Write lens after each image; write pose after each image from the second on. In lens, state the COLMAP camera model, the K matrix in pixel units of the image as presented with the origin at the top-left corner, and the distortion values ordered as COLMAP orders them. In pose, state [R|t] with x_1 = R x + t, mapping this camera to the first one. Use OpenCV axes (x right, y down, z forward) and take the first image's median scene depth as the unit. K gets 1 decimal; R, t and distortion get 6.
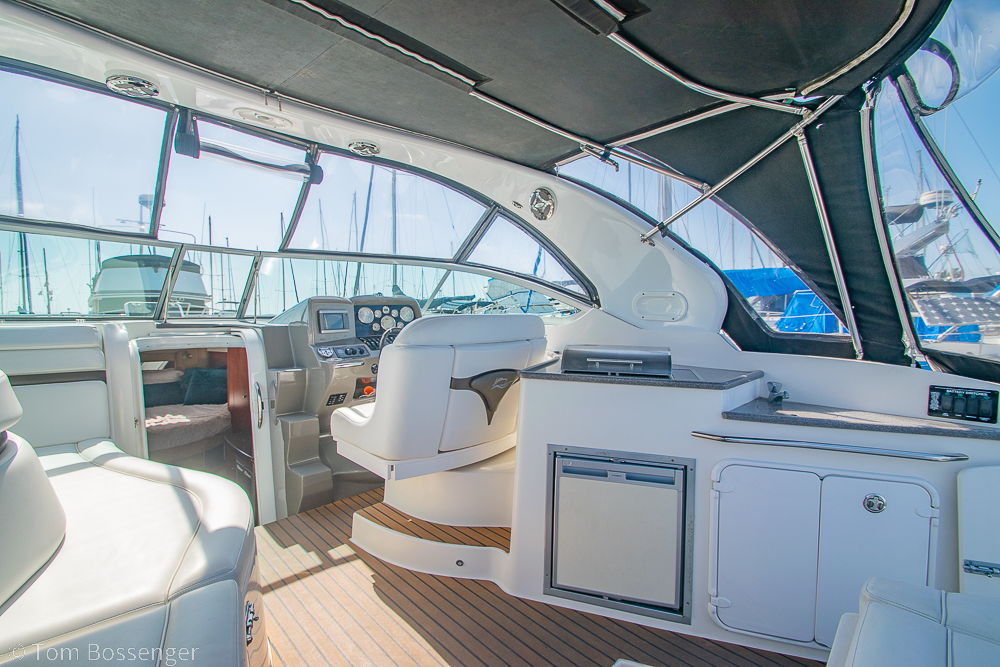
lens RADIAL K [[439.8, 0, 486.0], [0, 439.8, 336.7], [0, 0, 1]] dist [0.015091, -0.017817]
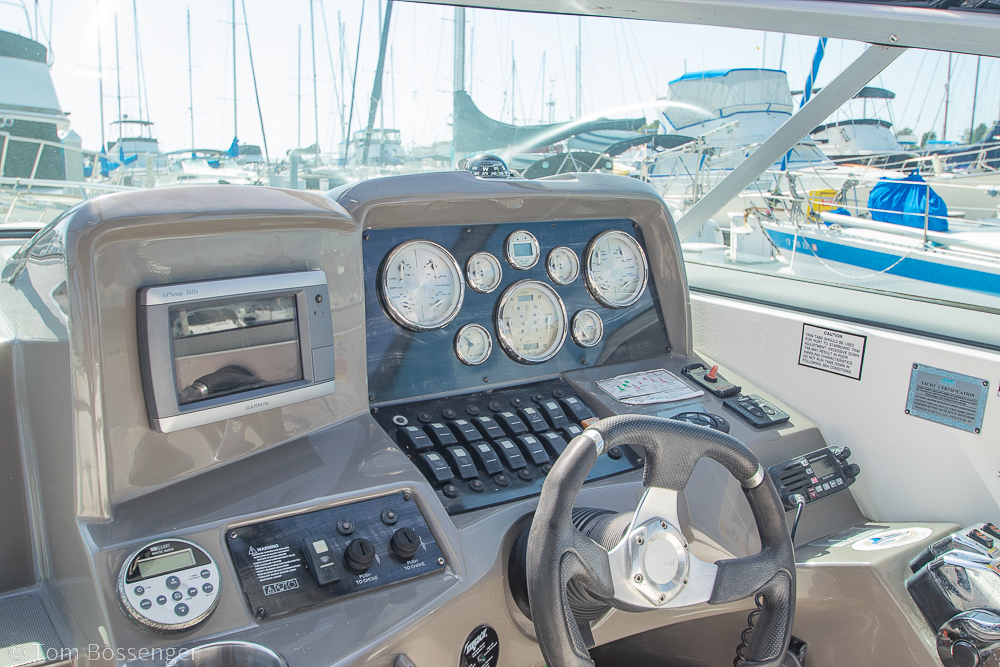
lens RADIAL K [[890.5, 0, 469.2], [0, 890.5, 334.9], [0, 0, 1]] dist [-0.056011, 0.002323]
pose [[0.983217, 0.068264, -0.169188, -0.266512], [-0.043137, 0.988050, 0.147974, -0.118143], [0.177268, -0.138192, 0.974412, 0.893430]]
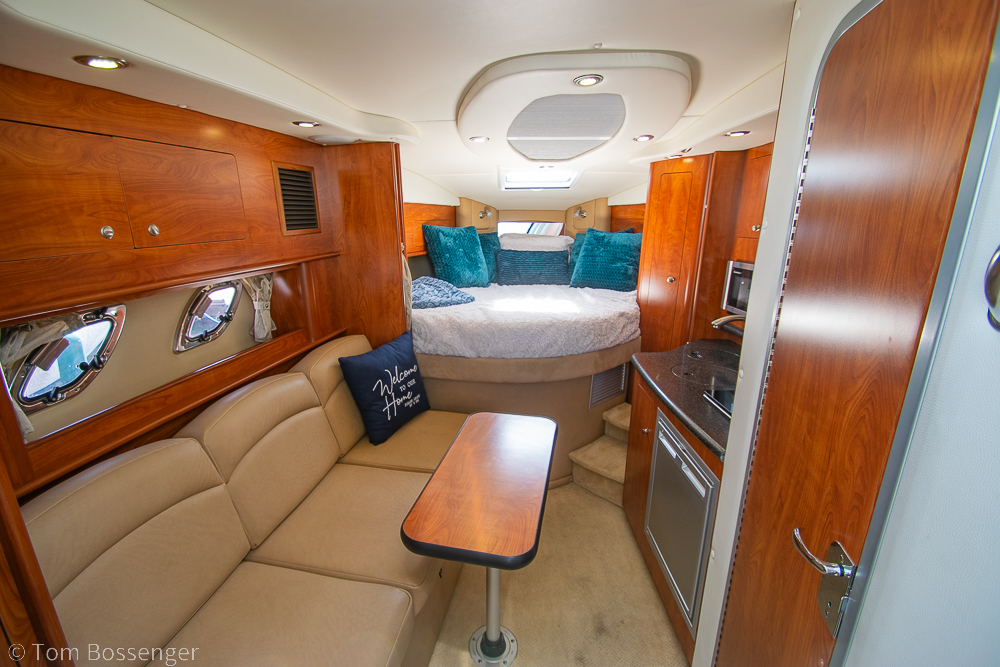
lens RADIAL K [[439.8, 0, 486.0], [0, 439.8, 336.7], [0, 0, 1]] dist [0.015091, -0.017817]
pose [[0.693793, 0.188408, -0.695093, -0.740330], [-0.041685, 0.974060, 0.222416, 0.210881], [0.718967, -0.125336, 0.683650, 1.110853]]
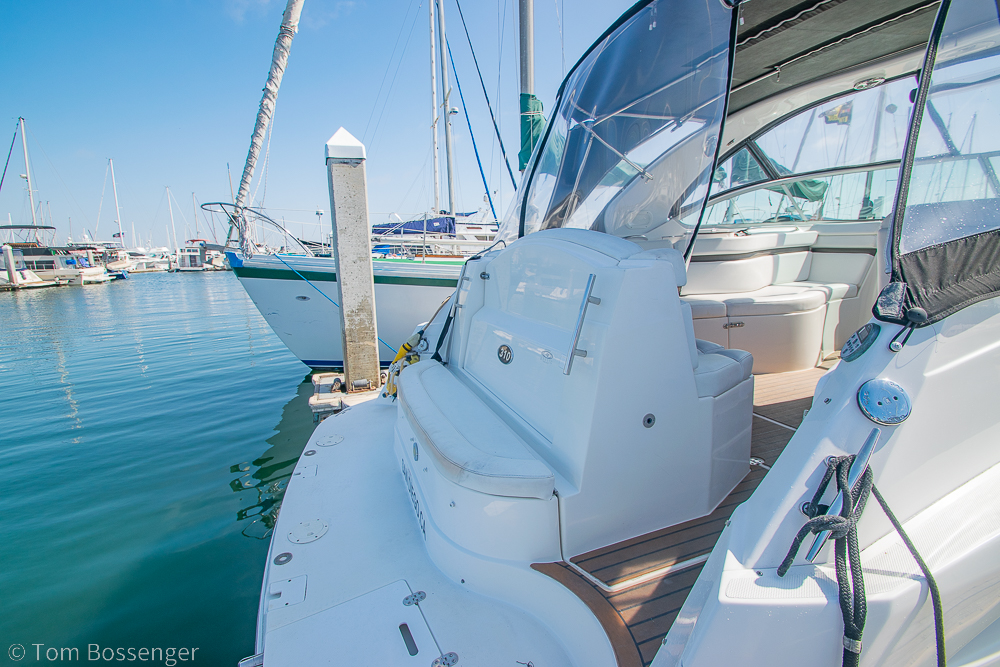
lens RADIAL K [[439.8, 0, 486.0], [0, 439.8, 336.7], [0, 0, 1]] dist [0.015091, -0.017817]
pose [[-0.428055, 0.198854, -0.881604, 1.350426], [-0.010958, 0.974279, 0.225078, 0.041577], [0.903686, 0.106007, -0.414866, 0.367243]]
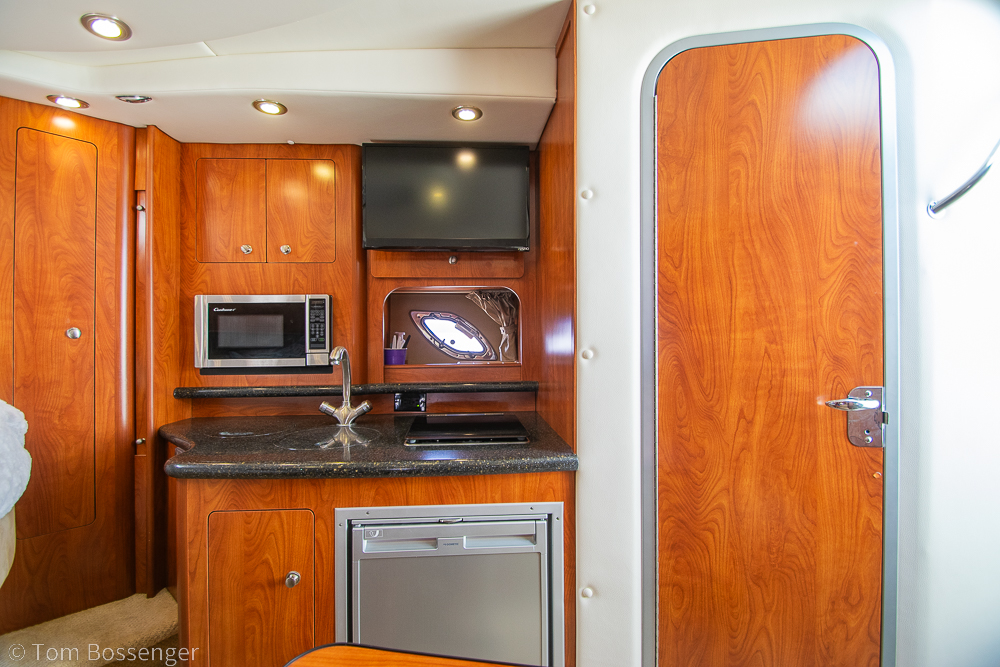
lens RADIAL K [[439.8, 0, 486.0], [0, 439.8, 336.7], [0, 0, 1]] dist [0.015091, -0.017817]
pose [[0.653925, 0.000448, 0.756560, -1.301433], [0.042291, 0.998415, -0.037145, 0.348015], [-0.755377, 0.056286, 0.652869, 1.445567]]
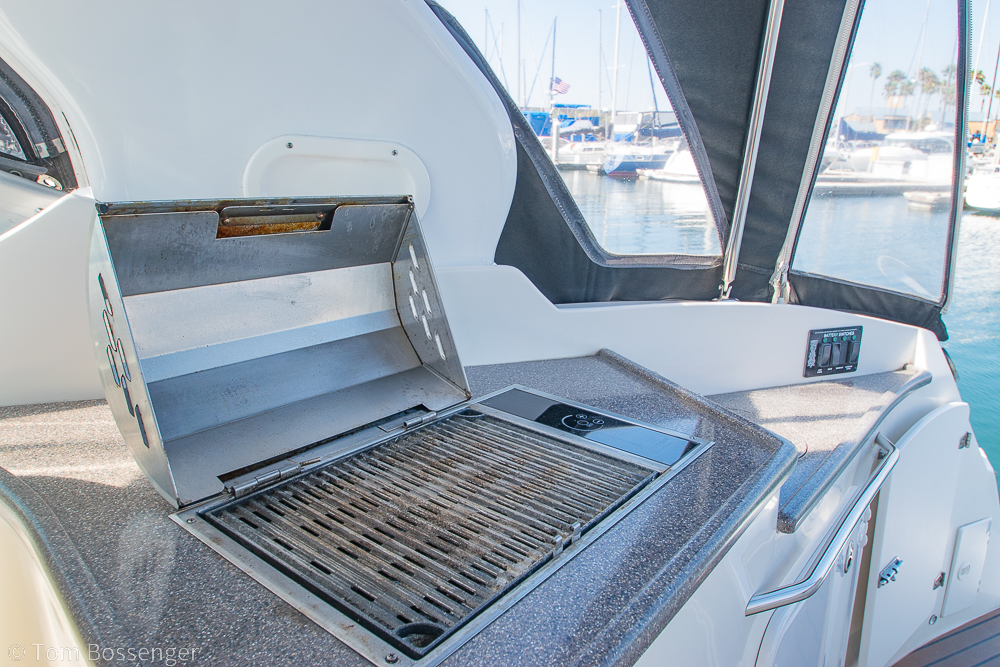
lens RADIAL K [[679.6, 0, 483.2], [0, 679.6, 332.2], [0, 0, 1]] dist [-0.032976, 0.002522]
pose [[0.350721, -0.229499, 0.907924, -0.014059], [0.017848, 0.970969, 0.238541, -0.082441], [-0.936310, -0.067456, 0.344635, 0.734979]]
